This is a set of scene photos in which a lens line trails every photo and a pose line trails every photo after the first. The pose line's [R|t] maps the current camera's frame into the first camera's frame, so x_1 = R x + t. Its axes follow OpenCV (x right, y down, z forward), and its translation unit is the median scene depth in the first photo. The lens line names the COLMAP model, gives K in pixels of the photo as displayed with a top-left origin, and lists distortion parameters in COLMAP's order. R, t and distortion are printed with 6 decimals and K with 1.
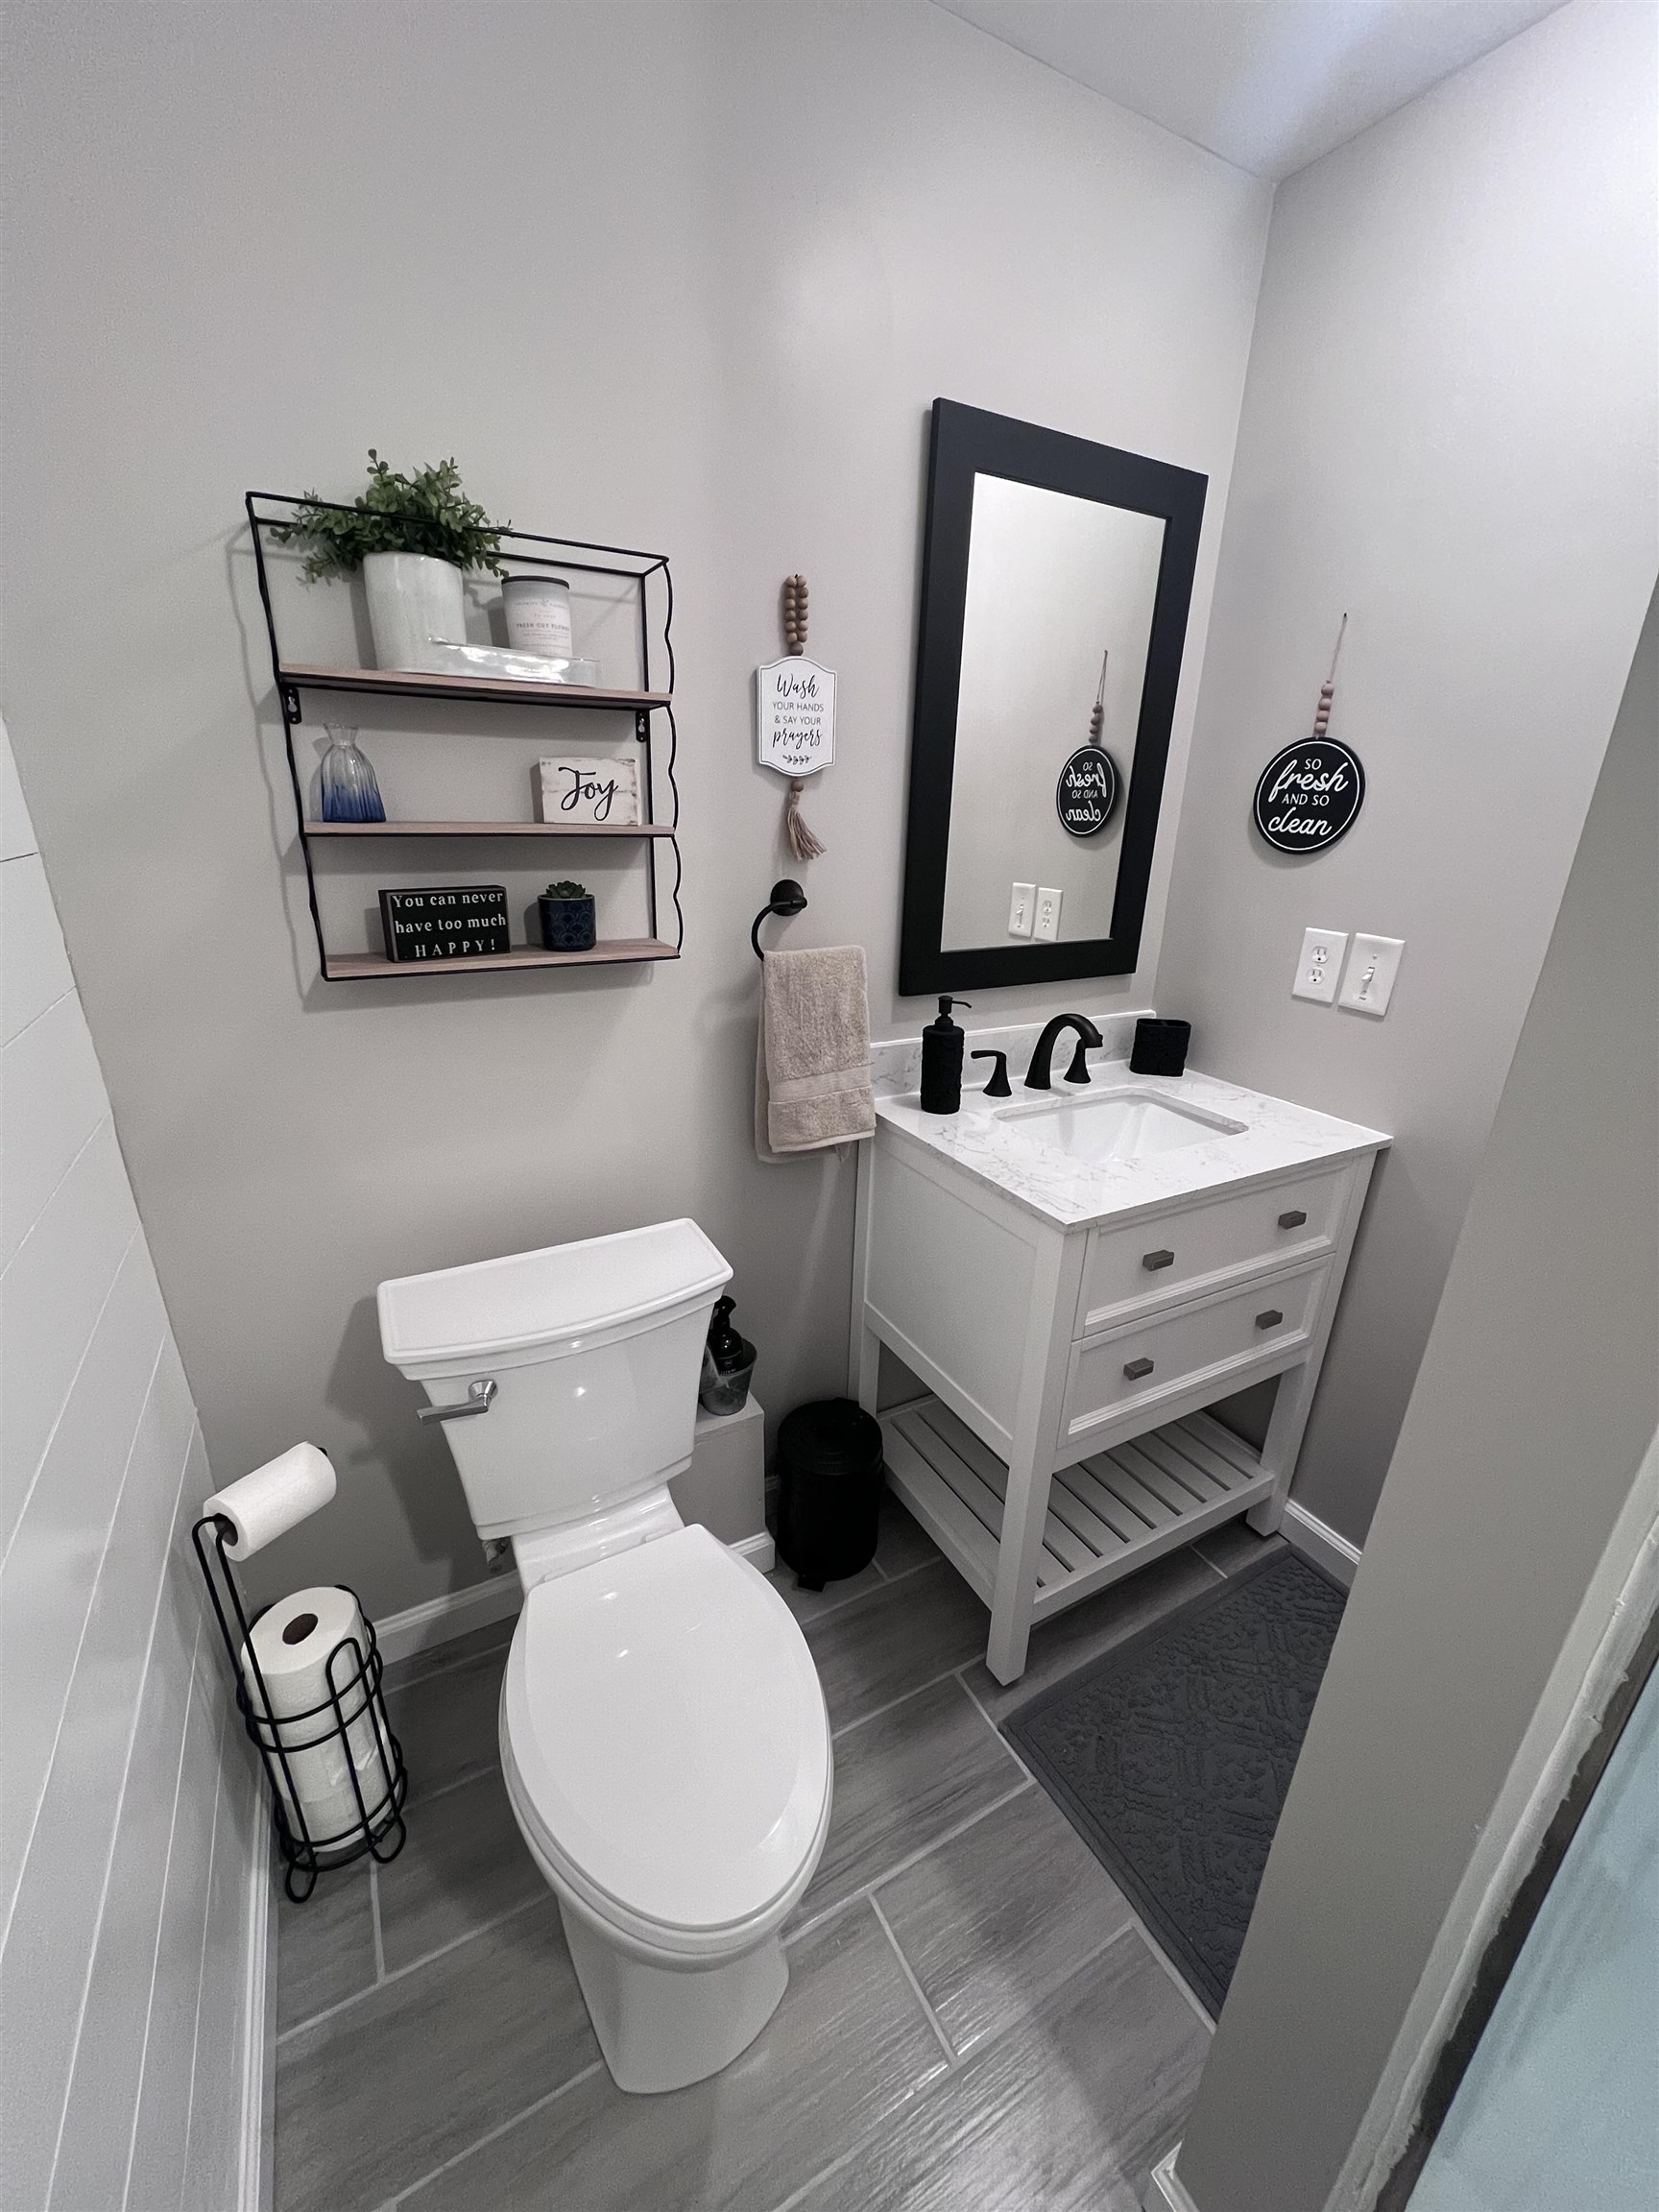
lens RADIAL K [[873.5, 0, 832.5], [0, 873.5, 1111.6], [0, 0, 1]] dist [0.000078, -0.001063]
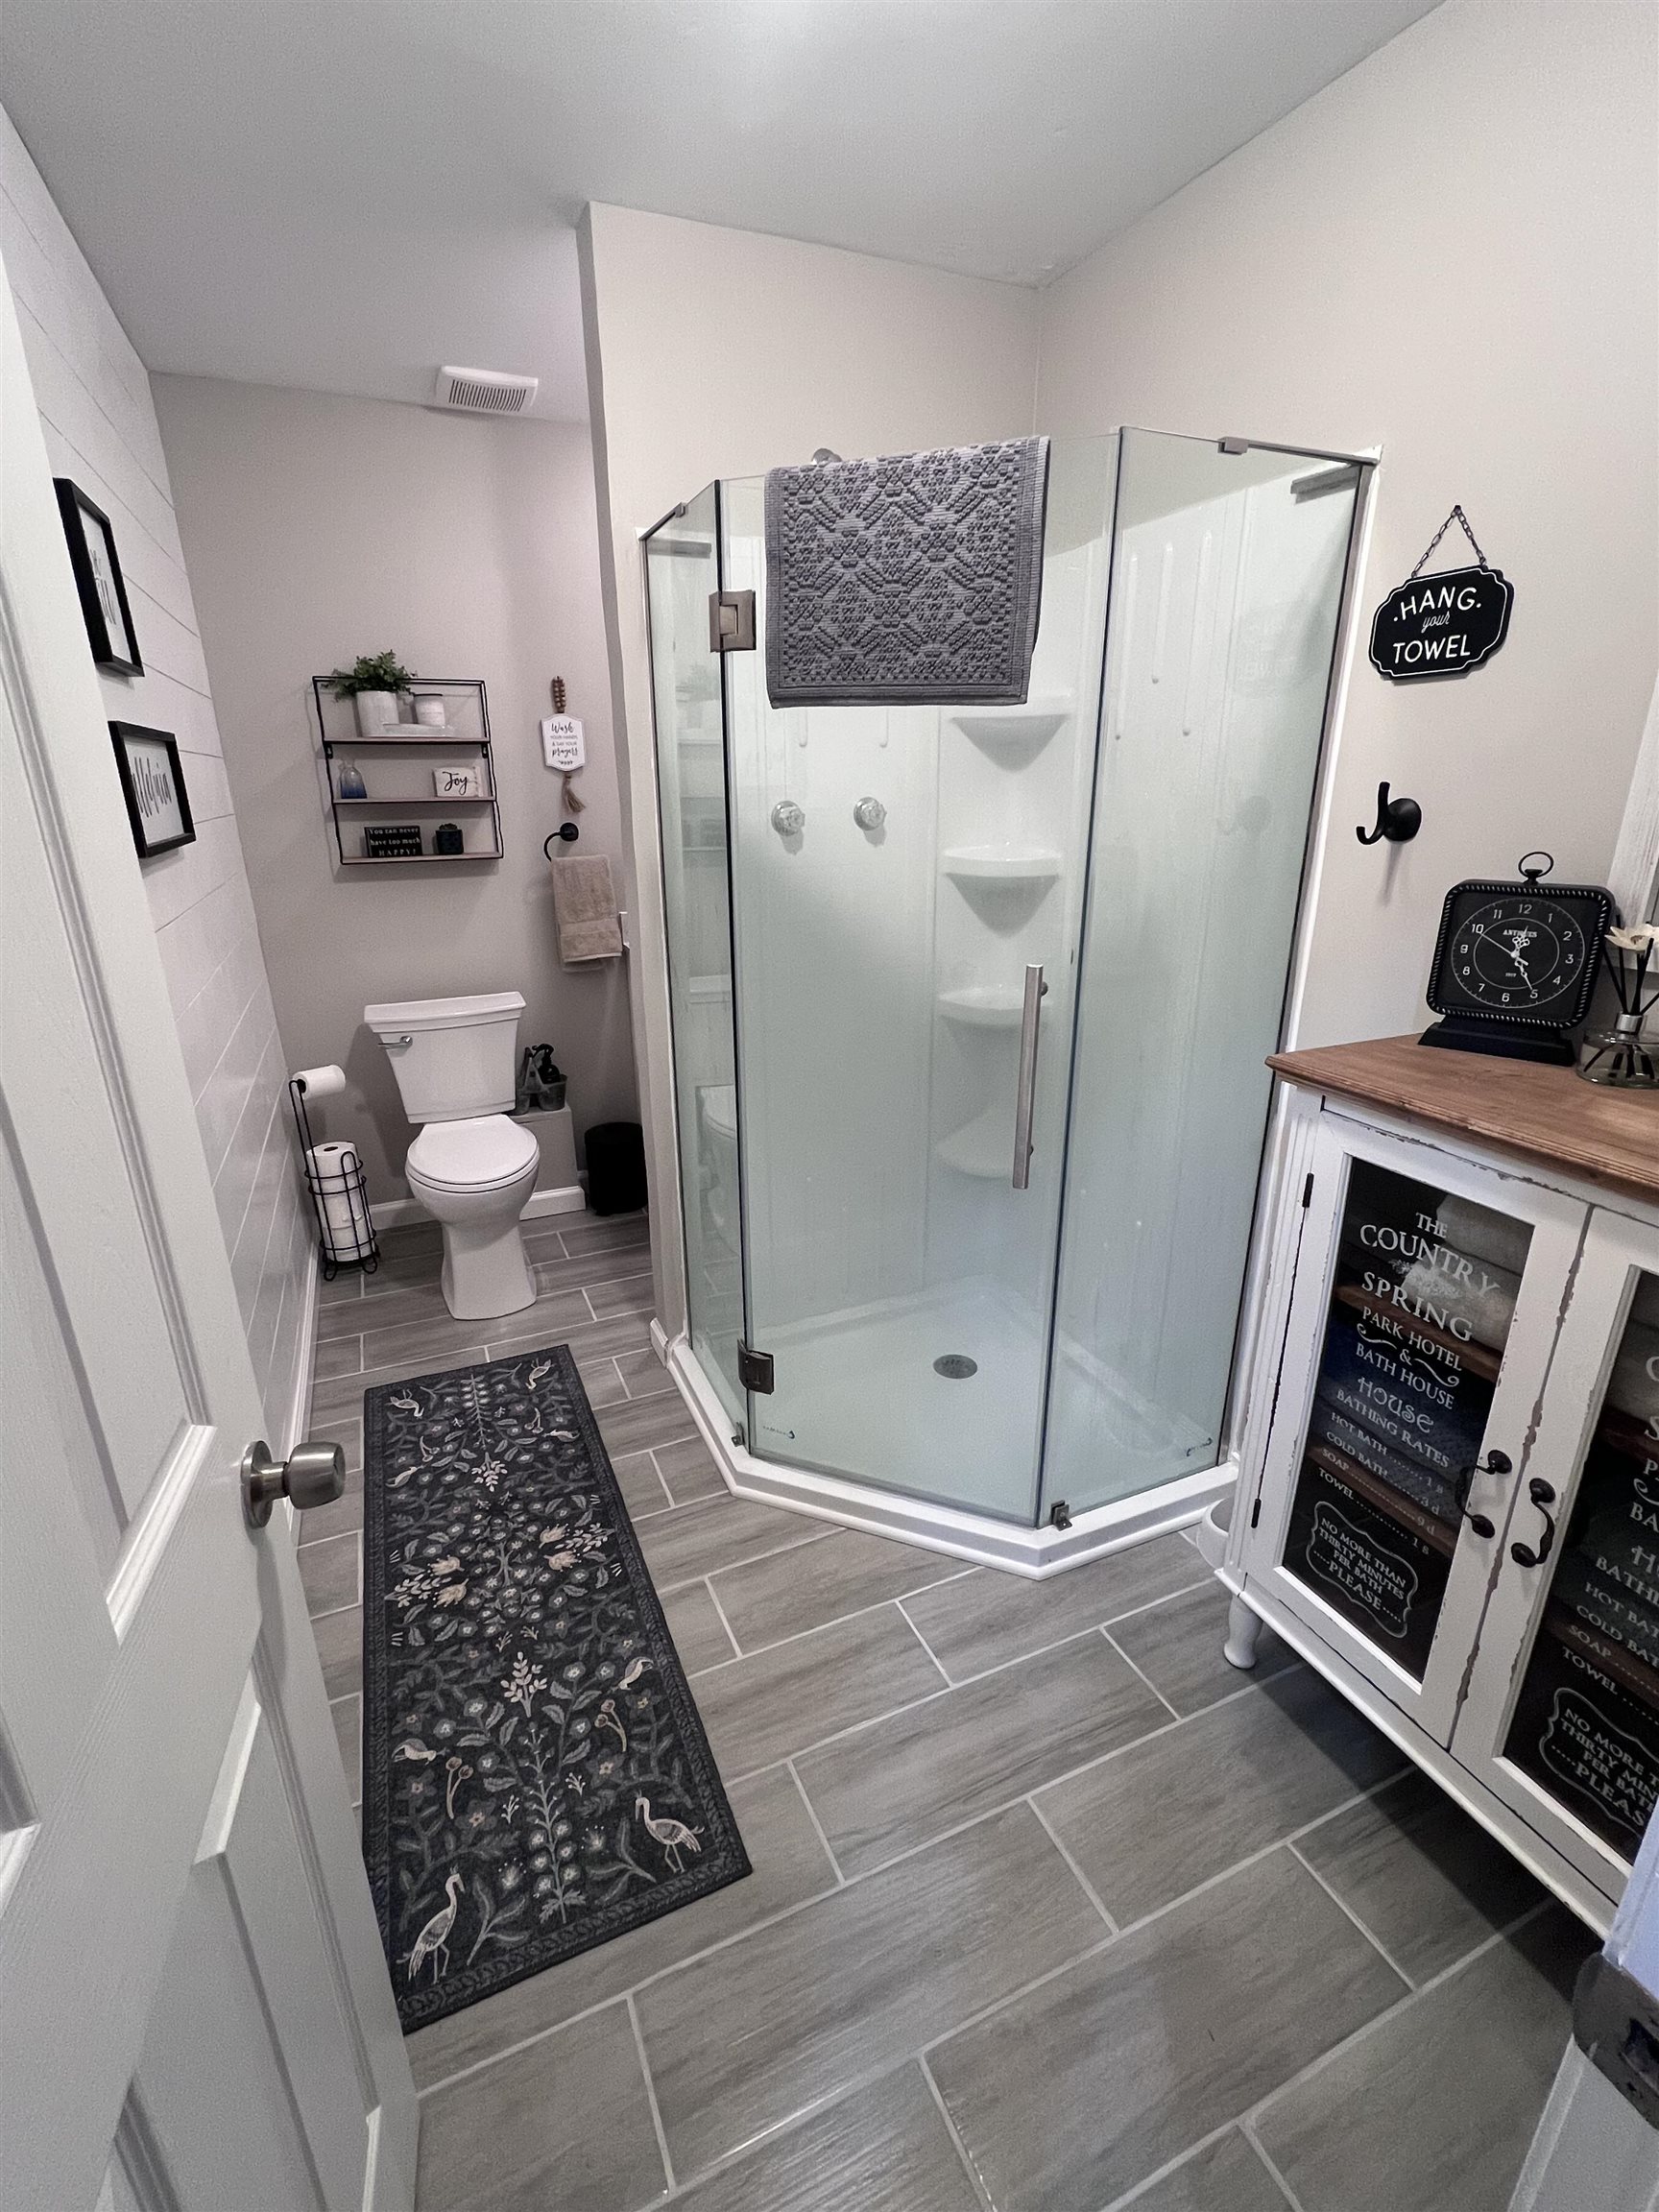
lens RADIAL K [[977.9, 0, 824.4], [0, 977.9, 1106.0], [0, 0, 1]] dist [0.005318, 0.000351]
pose [[0.995013, -0.005065, -0.099614, 0.919886], [0.002948, 0.999767, -0.021387, 0.527111], [0.099699, 0.020987, 0.994796, -1.404855]]
